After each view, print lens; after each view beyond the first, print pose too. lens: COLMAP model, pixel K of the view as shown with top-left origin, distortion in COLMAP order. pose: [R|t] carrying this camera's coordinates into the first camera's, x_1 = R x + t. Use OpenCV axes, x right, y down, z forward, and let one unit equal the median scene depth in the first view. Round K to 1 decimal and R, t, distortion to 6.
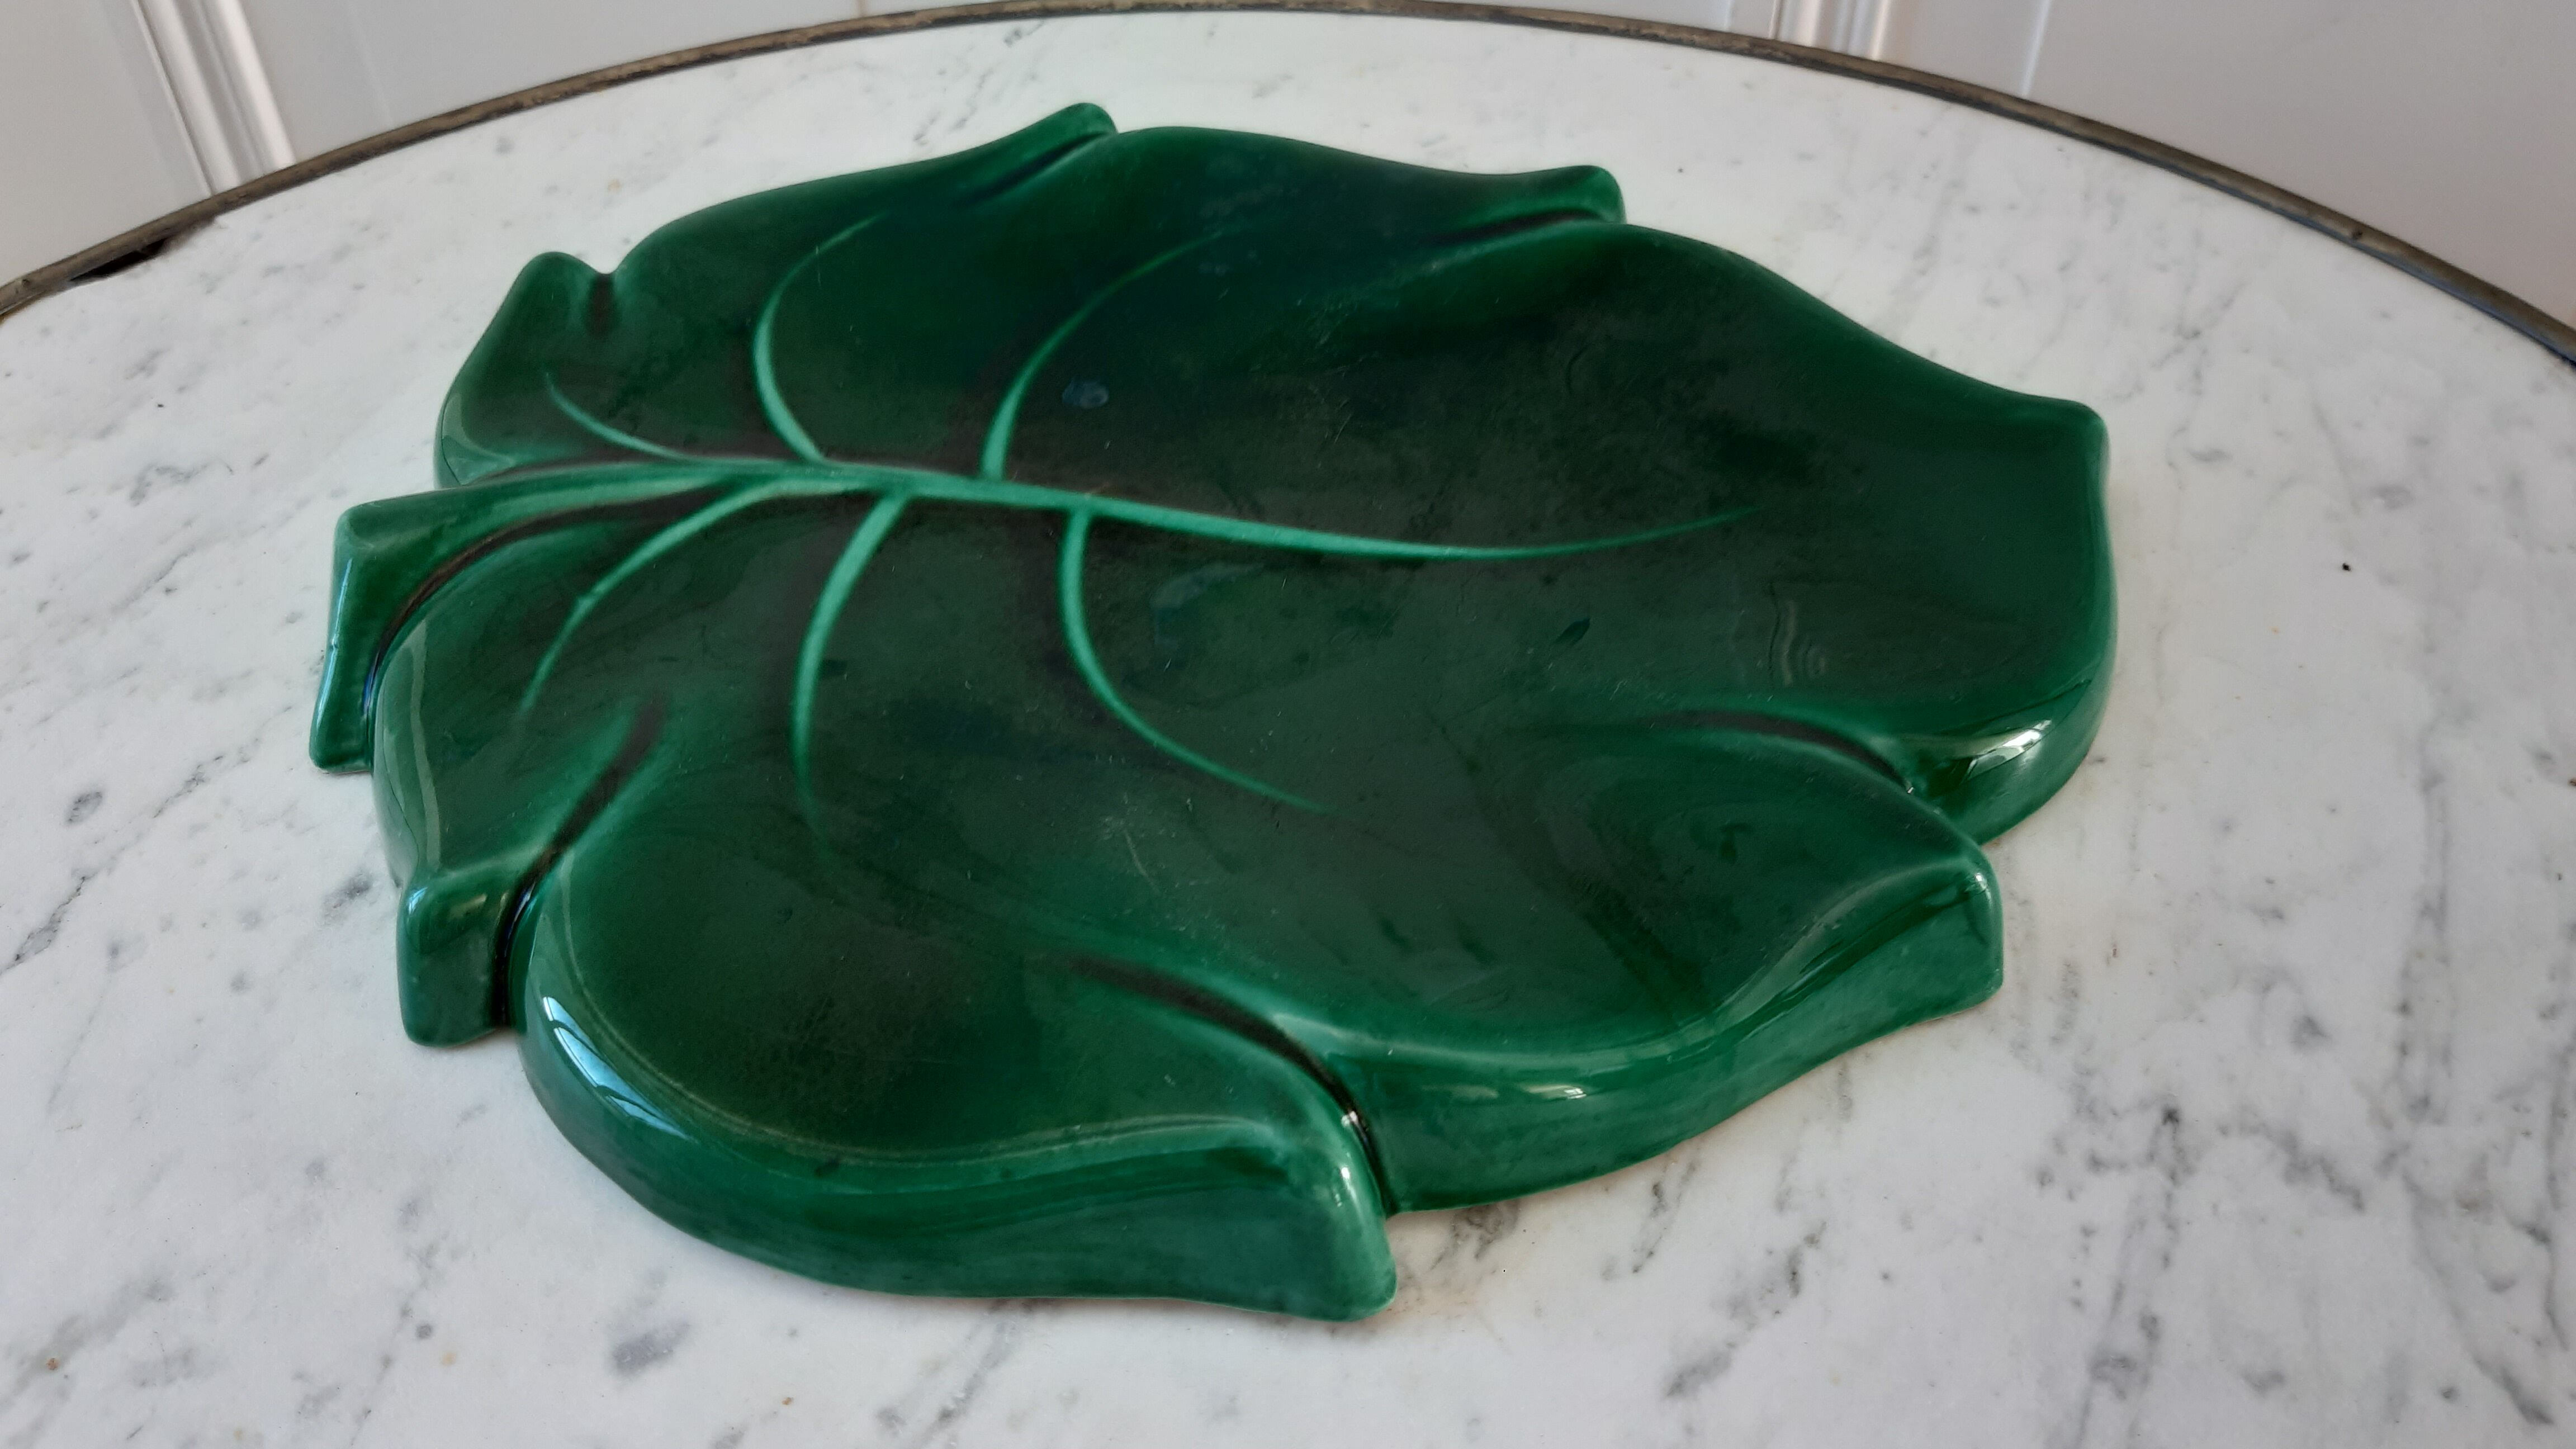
lens RADIAL K [[2049.1, 0, 1284.0], [0, 2049.1, 756.5], [0, 0, 1]] dist [0.035519, -0.110770]
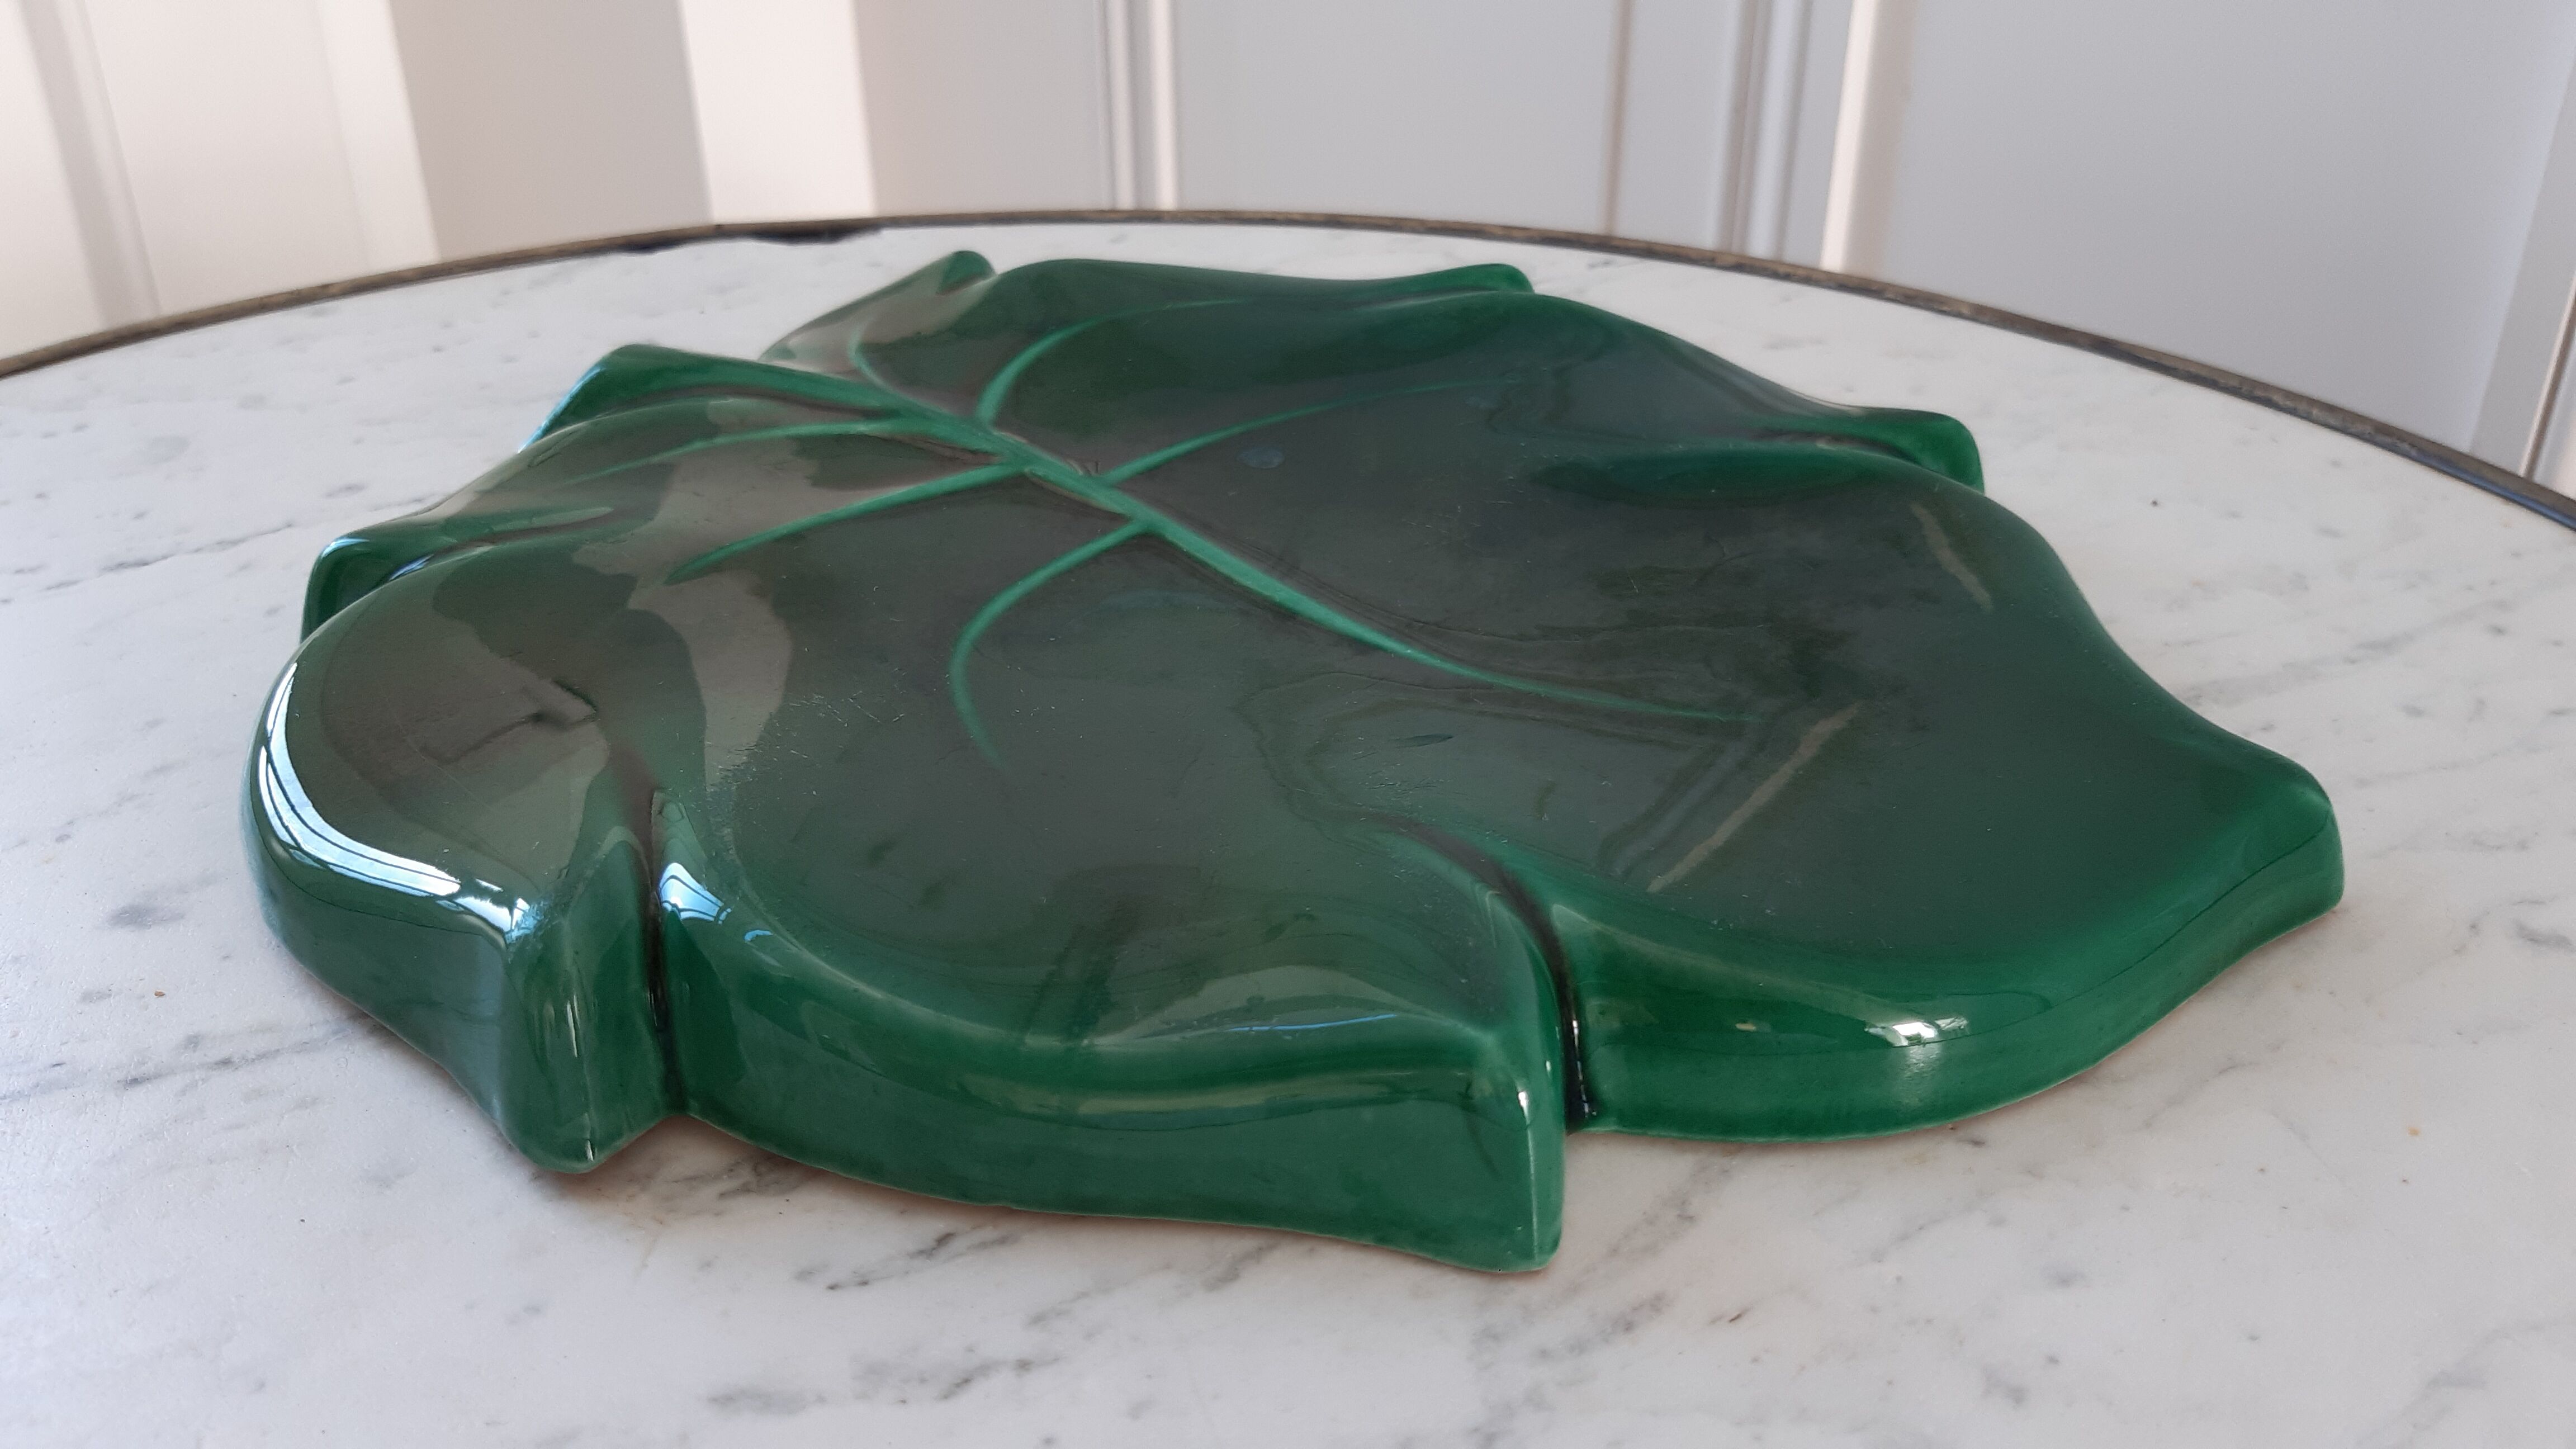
lens RADIAL K [[2049.1, 0, 1280.0], [0, 2049.1, 720.0], [0, 0, 1]] dist [0.035519, -0.110770]
pose [[0.790362, 0.302791, -0.532584, 0.525473], [-0.426546, 0.895980, -0.123606, 0.058944], [0.439758, 0.324865, 0.837303, 0.257671]]
